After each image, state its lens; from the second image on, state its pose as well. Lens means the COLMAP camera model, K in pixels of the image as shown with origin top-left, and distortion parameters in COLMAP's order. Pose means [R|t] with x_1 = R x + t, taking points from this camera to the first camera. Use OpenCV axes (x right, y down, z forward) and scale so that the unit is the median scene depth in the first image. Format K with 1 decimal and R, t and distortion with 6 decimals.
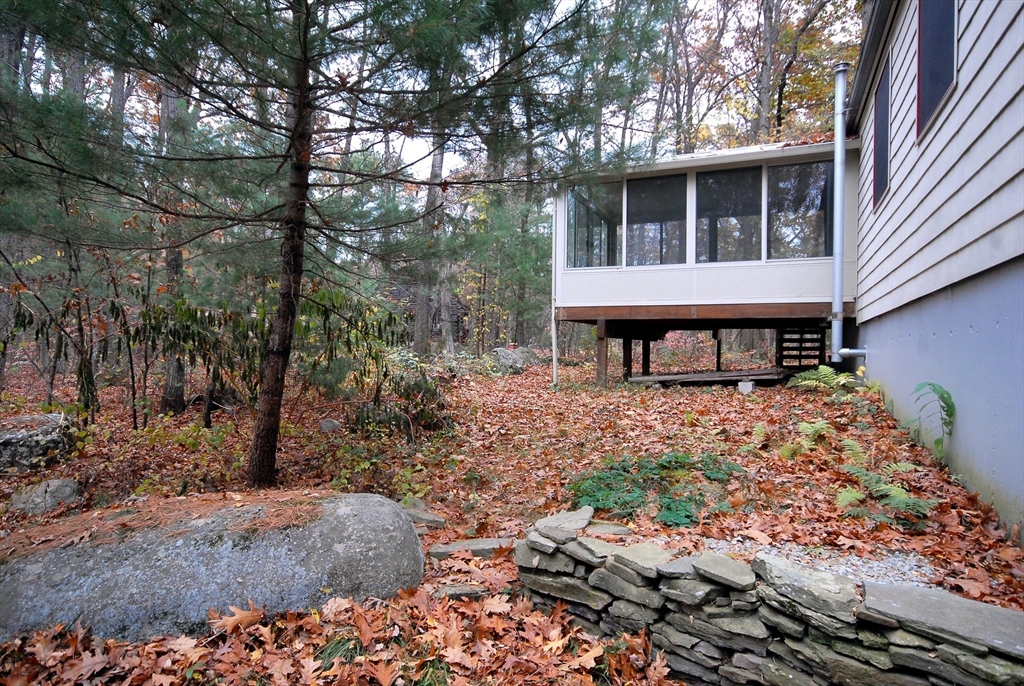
lens RADIAL K [[631.2, 0, 512.0], [0, 631.2, 343.0], [0, 0, 1]] dist [0.002112, 0.022270]
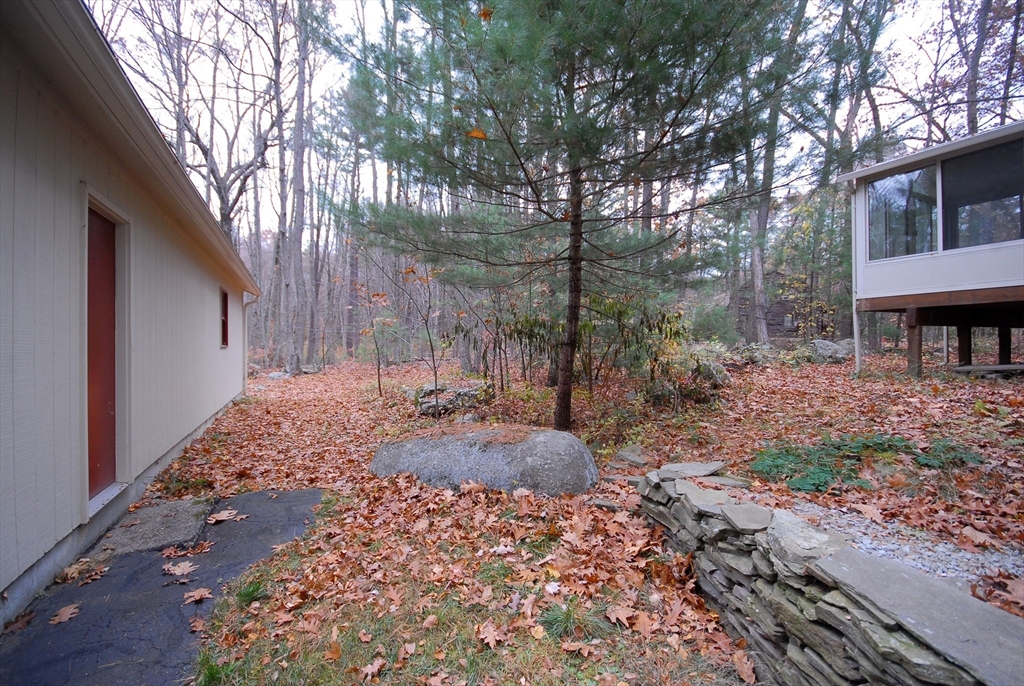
lens RADIAL K [[477.3, 0, 512.0], [0, 477.3, 343.0], [0, 0, 1]] dist [0.000497, -0.000292]
pose [[0.742005, -0.022142, -0.670028, 0.549267], [0.022099, 0.999719, -0.008565, 0.033367], [0.670029, -0.008451, 0.742286, 0.057388]]
